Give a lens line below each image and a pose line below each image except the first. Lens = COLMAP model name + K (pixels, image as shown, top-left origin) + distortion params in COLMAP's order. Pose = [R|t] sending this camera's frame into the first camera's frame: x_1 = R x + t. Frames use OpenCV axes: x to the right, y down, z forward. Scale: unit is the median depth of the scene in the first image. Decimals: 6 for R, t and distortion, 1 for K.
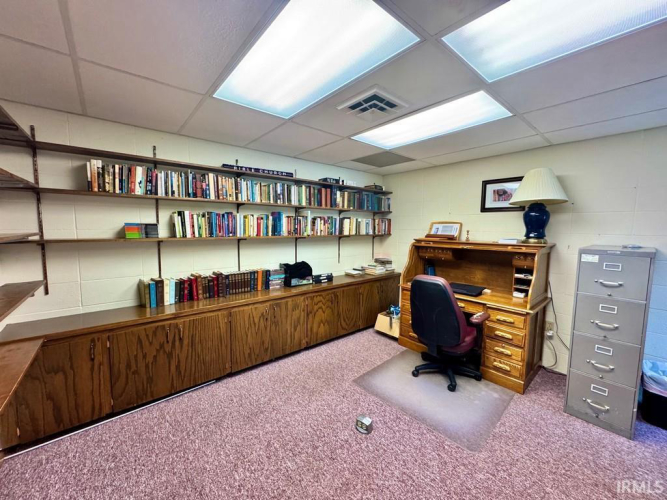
lens RADIAL K [[266.1, 0, 333.5], [0, 266.1, 249.4], [0, 0, 1]] dist [-0.001858, -0.000085]
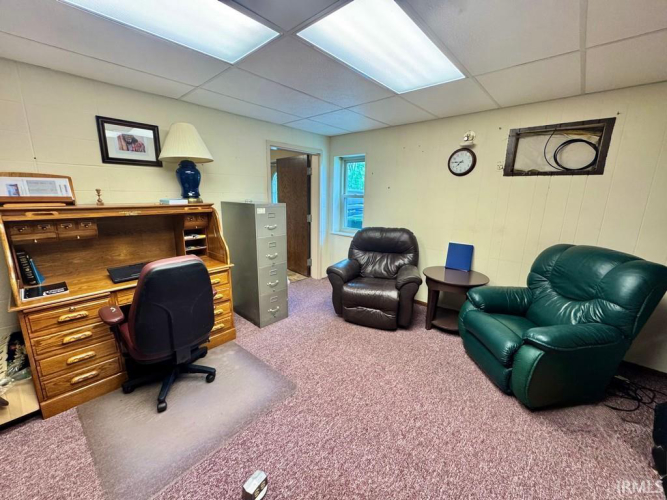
lens RADIAL K [[266.1, 0, 332.7], [0, 266.1, 249.2], [0, 0, 1]] dist [-0.001858, -0.000085]
pose [[-0.133478, -0.219824, 0.966365, -0.307438], [0.068616, 0.970700, 0.230288, -0.045806], [-0.988674, 0.097047, -0.114484, 0.598192]]
